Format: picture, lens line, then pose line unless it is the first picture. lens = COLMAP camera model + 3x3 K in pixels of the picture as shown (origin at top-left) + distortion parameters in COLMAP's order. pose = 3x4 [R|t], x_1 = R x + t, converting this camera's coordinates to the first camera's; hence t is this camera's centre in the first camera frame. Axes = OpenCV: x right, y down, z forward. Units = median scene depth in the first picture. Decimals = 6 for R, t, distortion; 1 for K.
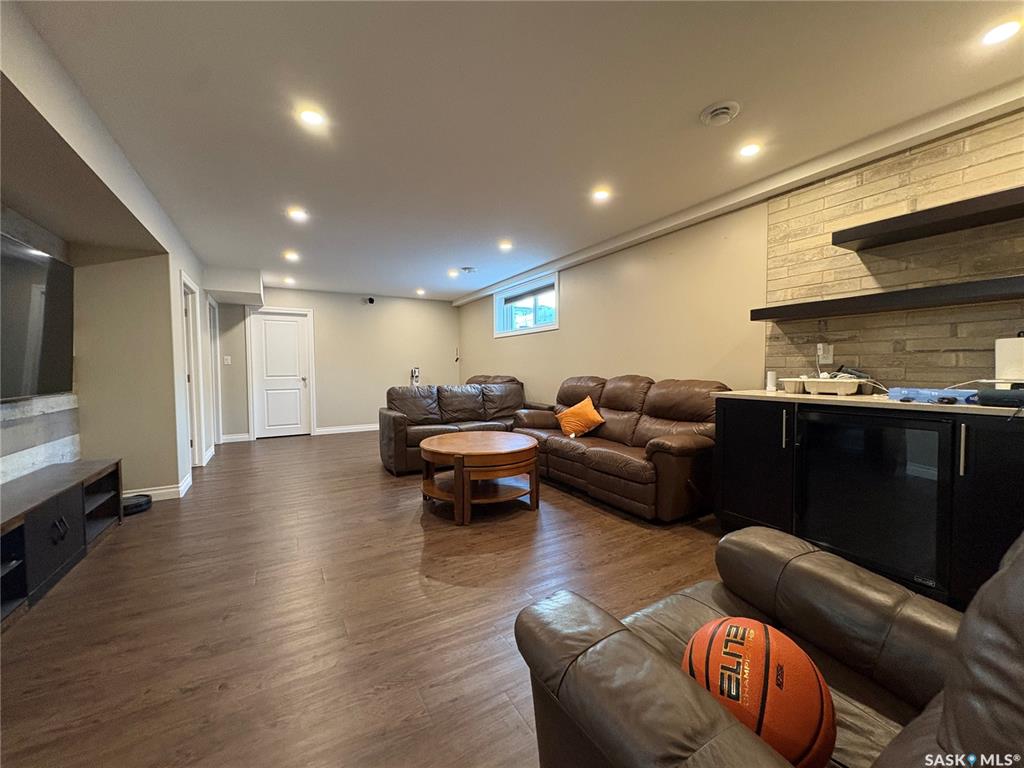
lens RADIAL K [[405.7, 0, 512.0], [0, 405.7, 384.0], [0, 0, 1]] dist [0.000255, -0.000015]
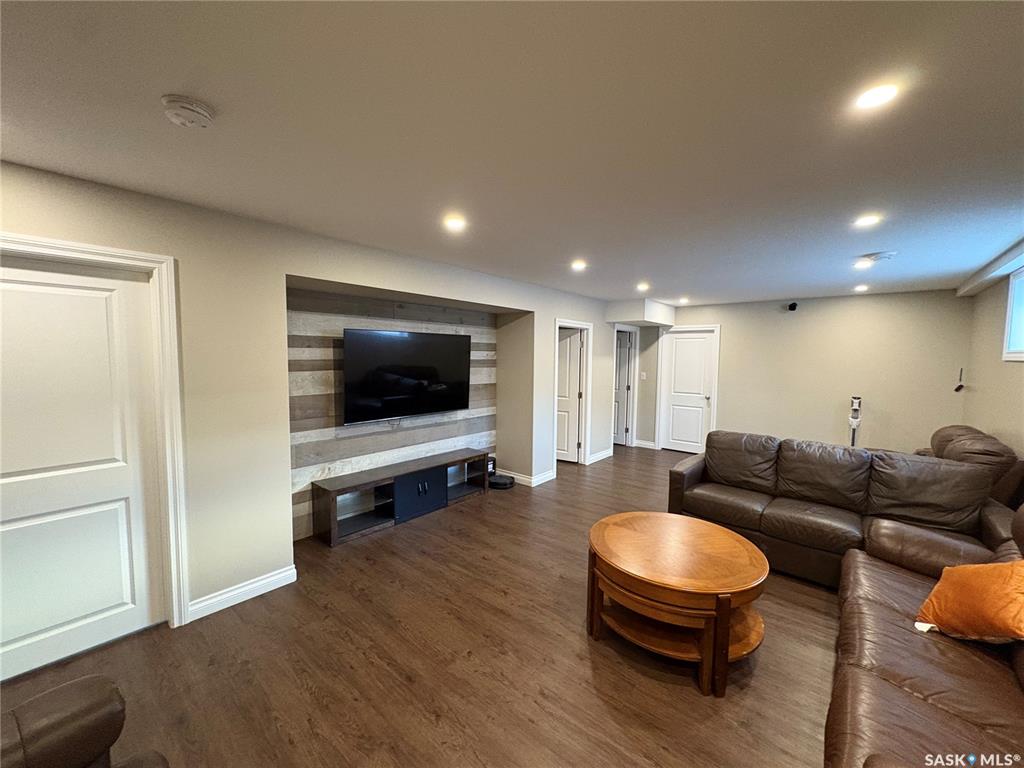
lens RADIAL K [[405.7, 0, 512.0], [0, 405.7, 384.0], [0, 0, 1]] dist [0.000255, -0.000015]
pose [[0.336027, 0.080682, -0.938390, 0.304838], [-0.053495, 0.996351, 0.066509, -0.110792], [0.940332, 0.027850, 0.339117, 0.314284]]
